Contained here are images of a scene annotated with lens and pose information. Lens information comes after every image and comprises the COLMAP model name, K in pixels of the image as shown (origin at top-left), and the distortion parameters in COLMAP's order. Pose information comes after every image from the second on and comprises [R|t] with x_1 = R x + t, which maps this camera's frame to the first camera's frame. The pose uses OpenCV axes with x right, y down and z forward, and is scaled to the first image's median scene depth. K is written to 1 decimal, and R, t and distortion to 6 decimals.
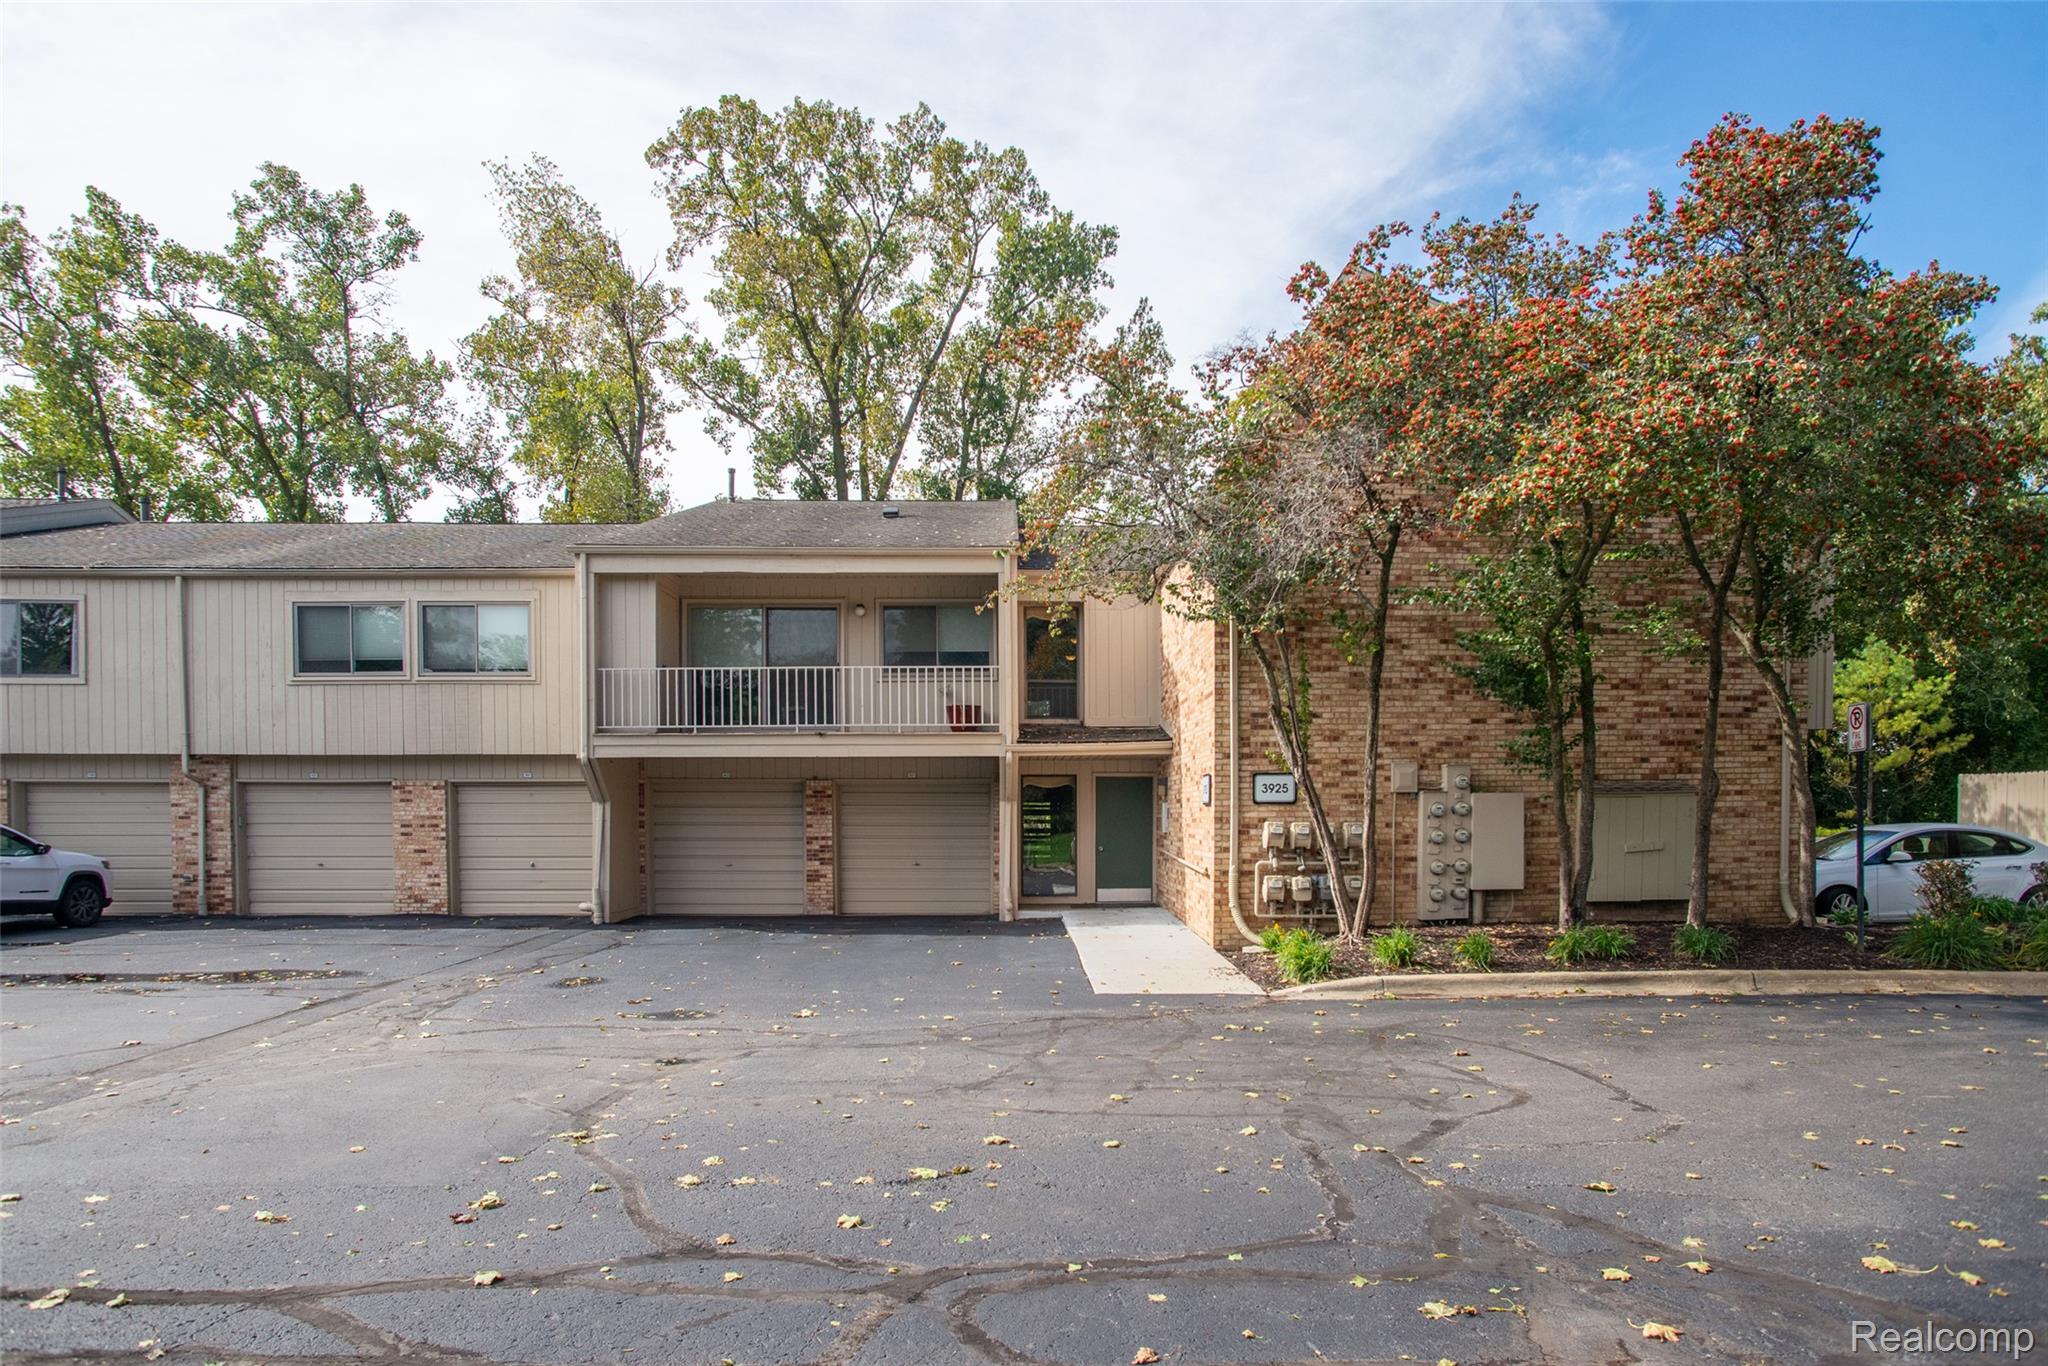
lens RADIAL K [[1220.3, 0, 1067.2], [0, 1220.3, 825.4], [0, 0, 1]] dist [-0.018253, 0.001481]
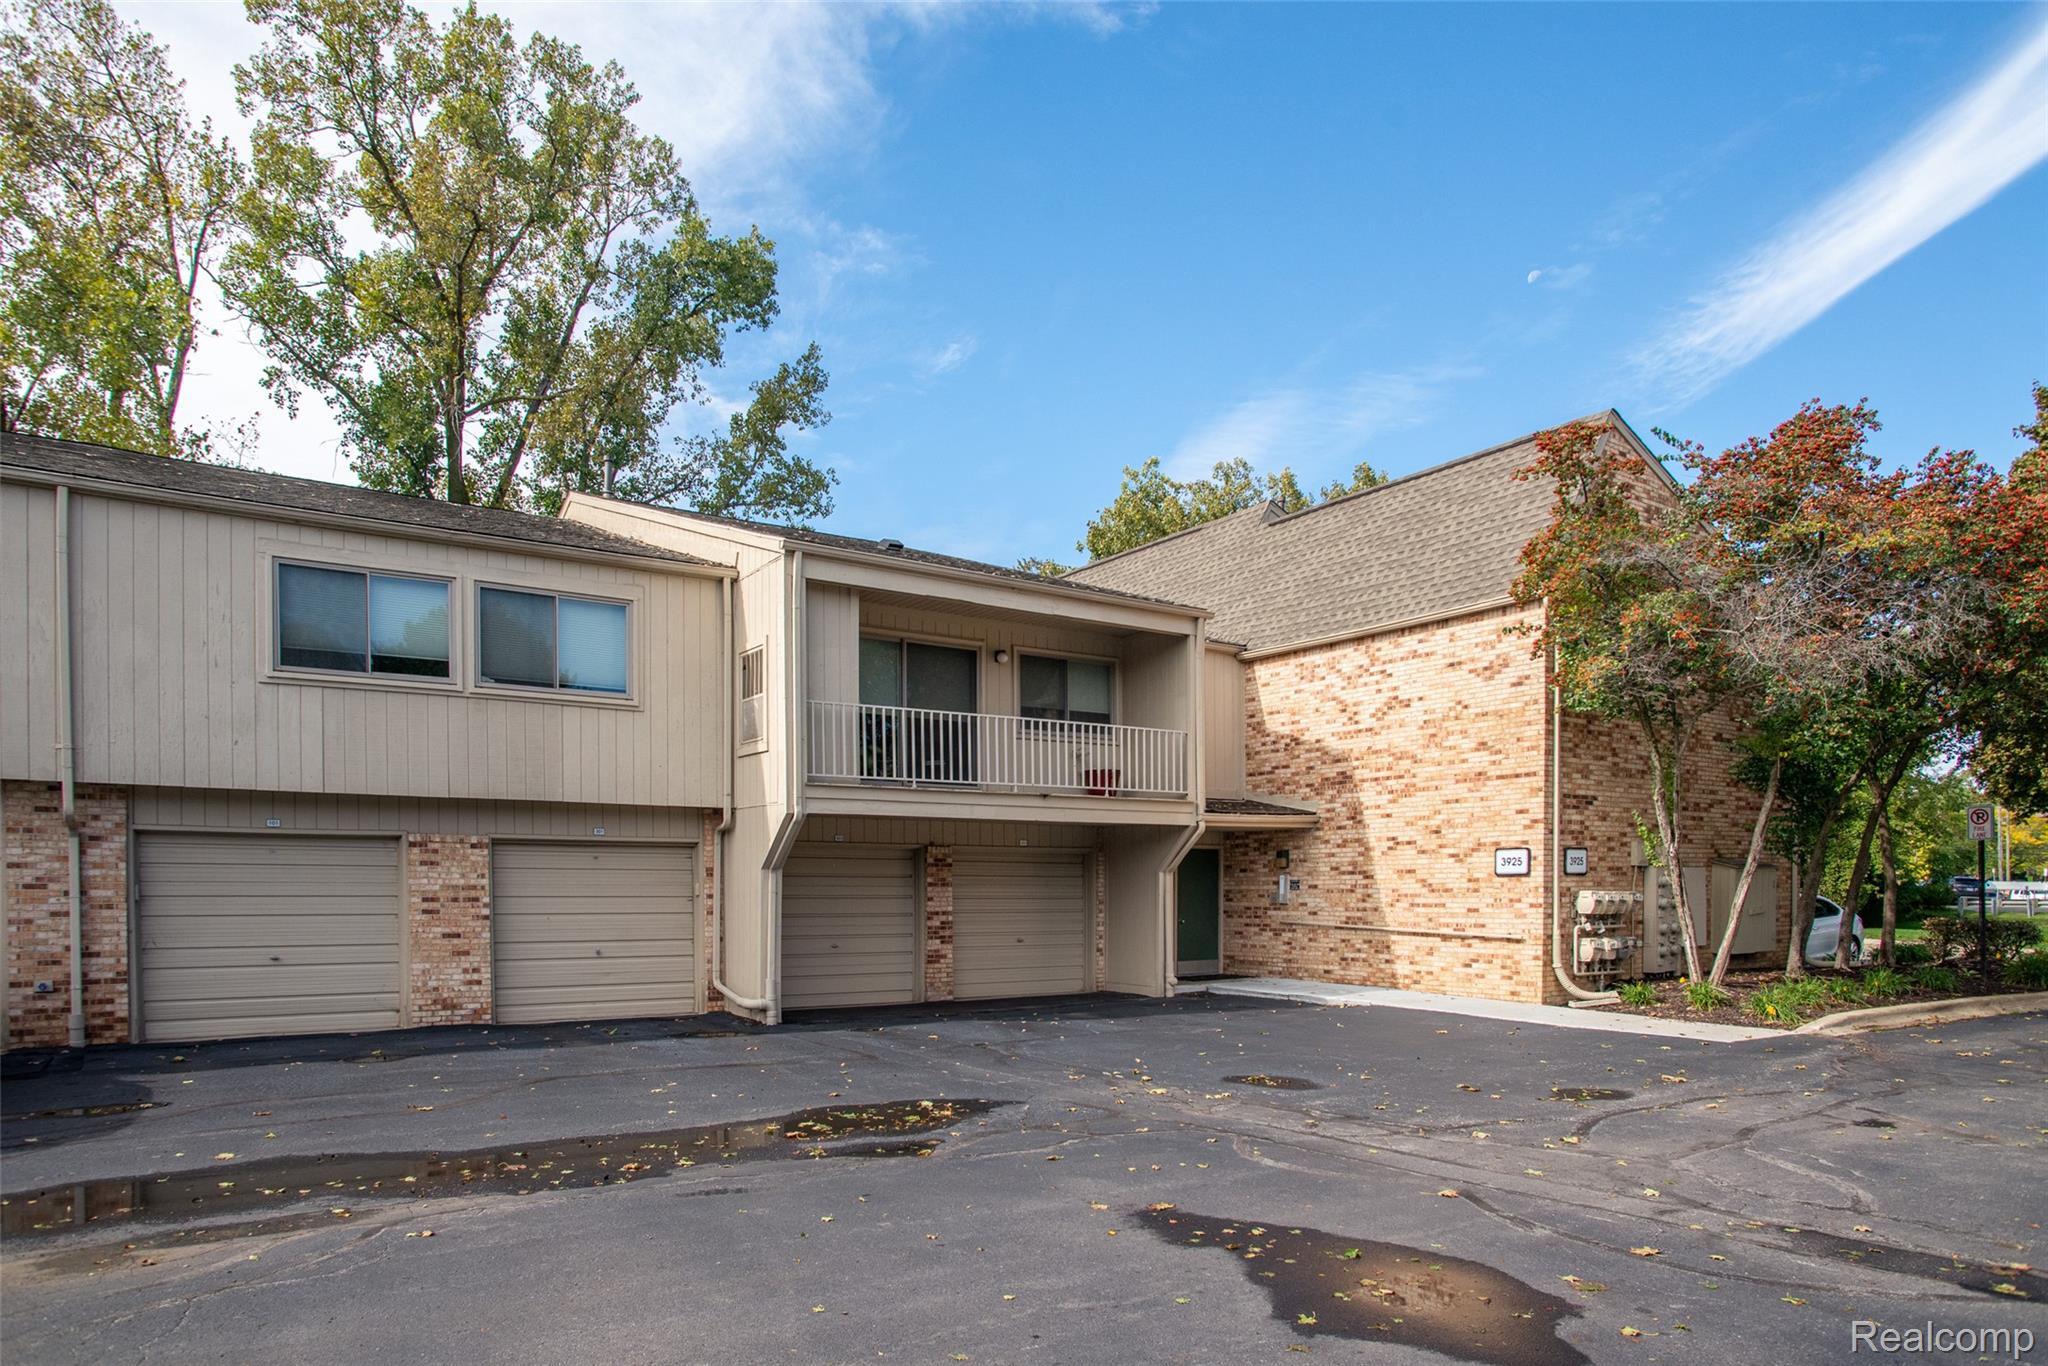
lens RADIAL K [[1247.1, 0, 1020.4], [0, 1247.1, 898.4], [0, 0, 1]] dist [-0.019451, 0.000582]
pose [[0.847204, -0.001328, 0.531266, -0.649042], [0.005599, 0.999964, -0.006430, 0.006215], [-0.531238, 0.008422, 0.847181, 0.222474]]
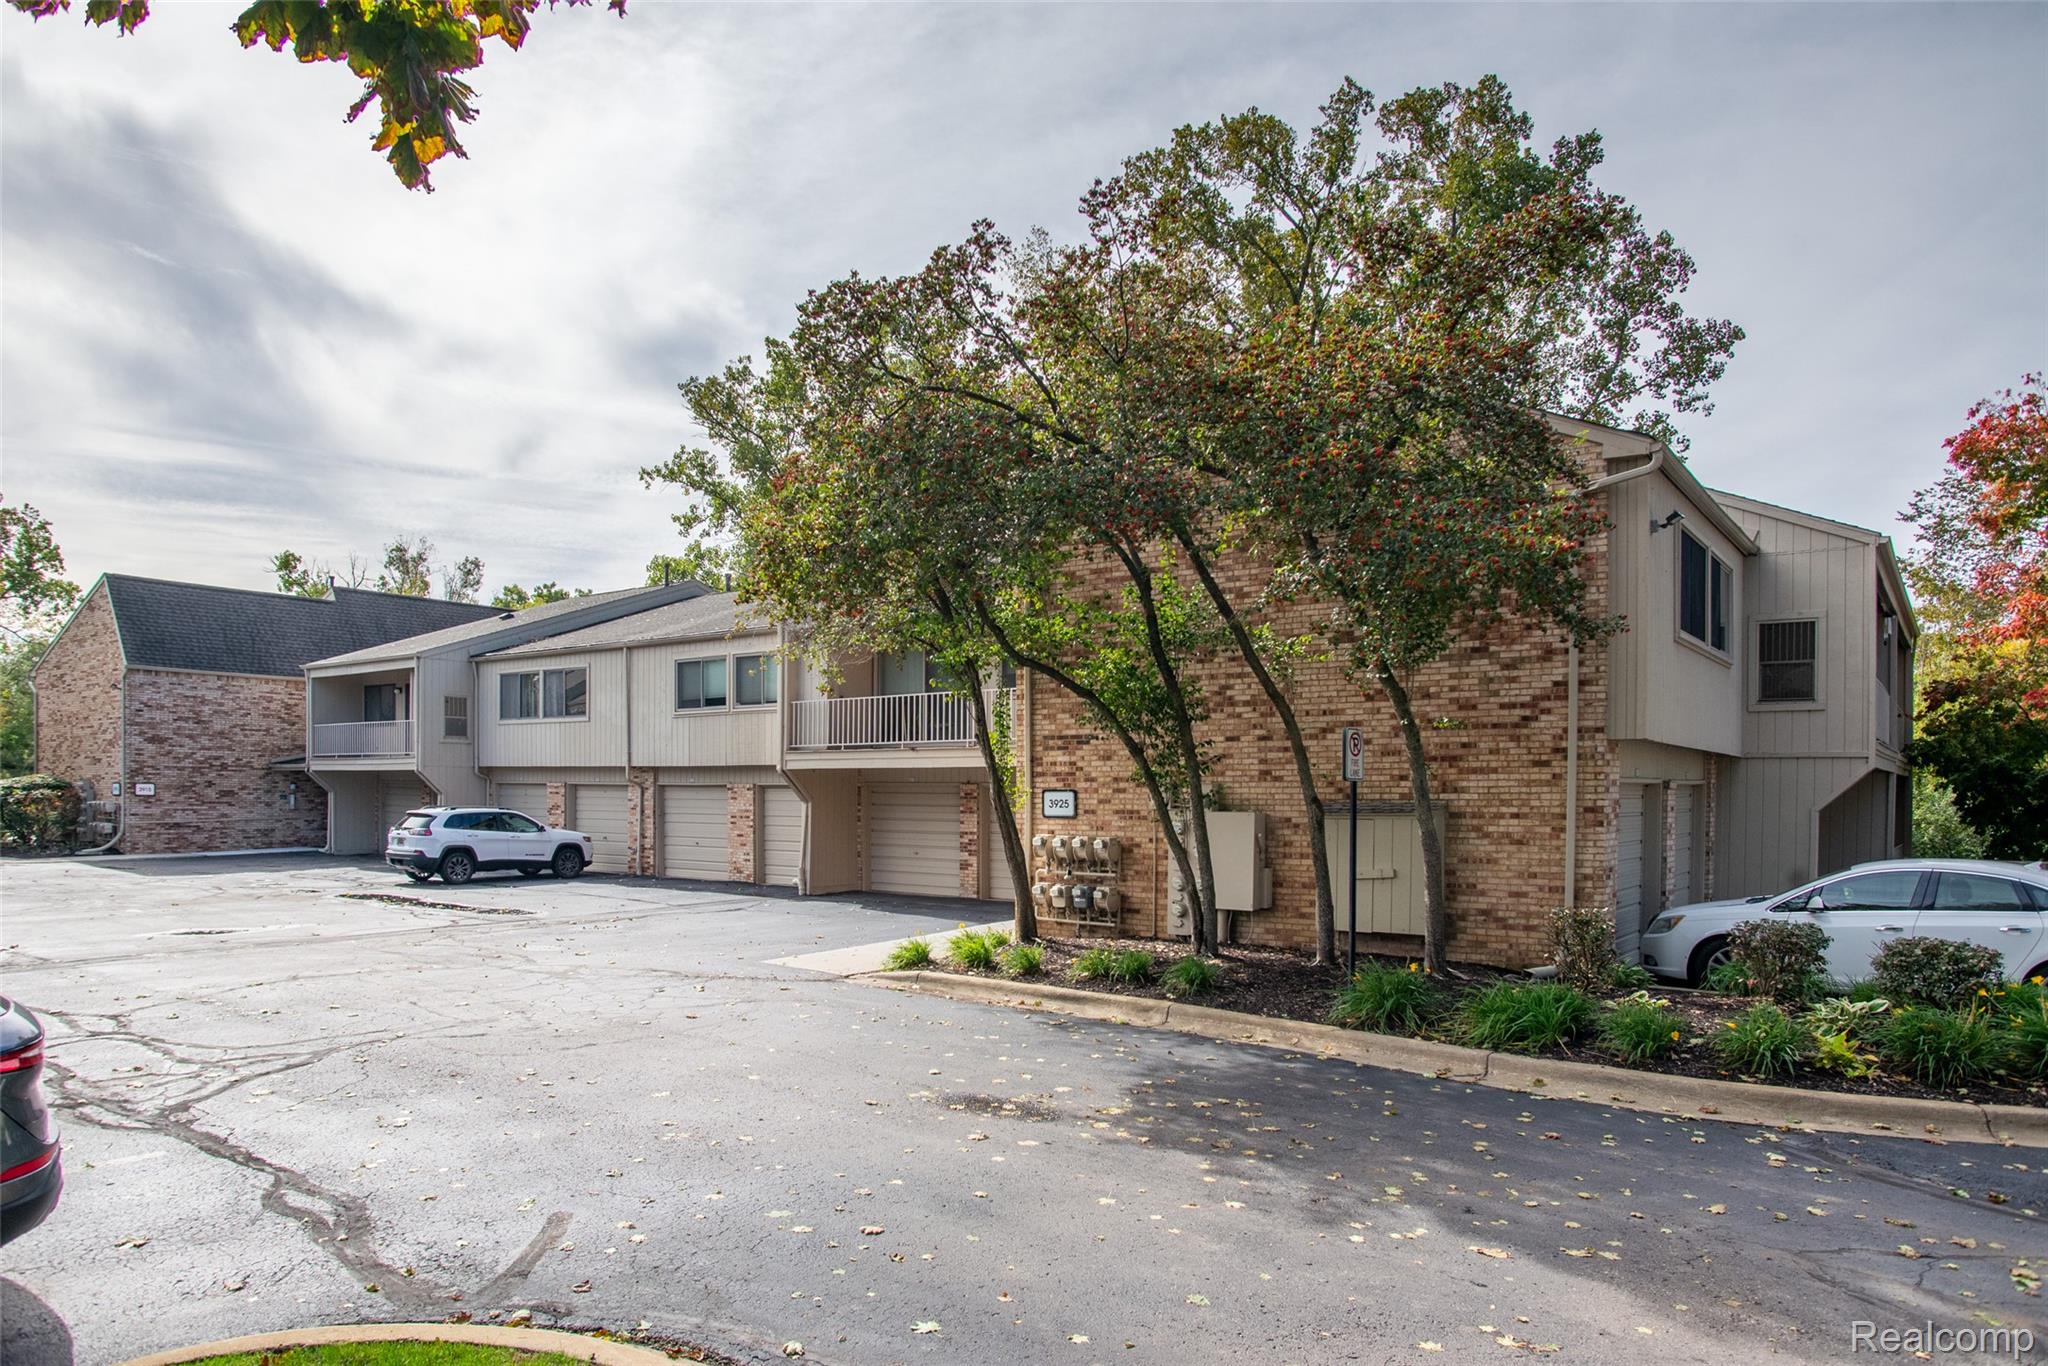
lens RADIAL K [[1296.9, 0, 1024.9], [0, 1296.9, 791.7], [0, 0, 1]] dist [0.034744, -0.000091]
pose [[0.782954, 0.008078, -0.622028, 0.645589], [-0.015032, 0.999869, -0.005936, -0.025261], [0.621899, 0.013998, 0.782973, 0.050429]]
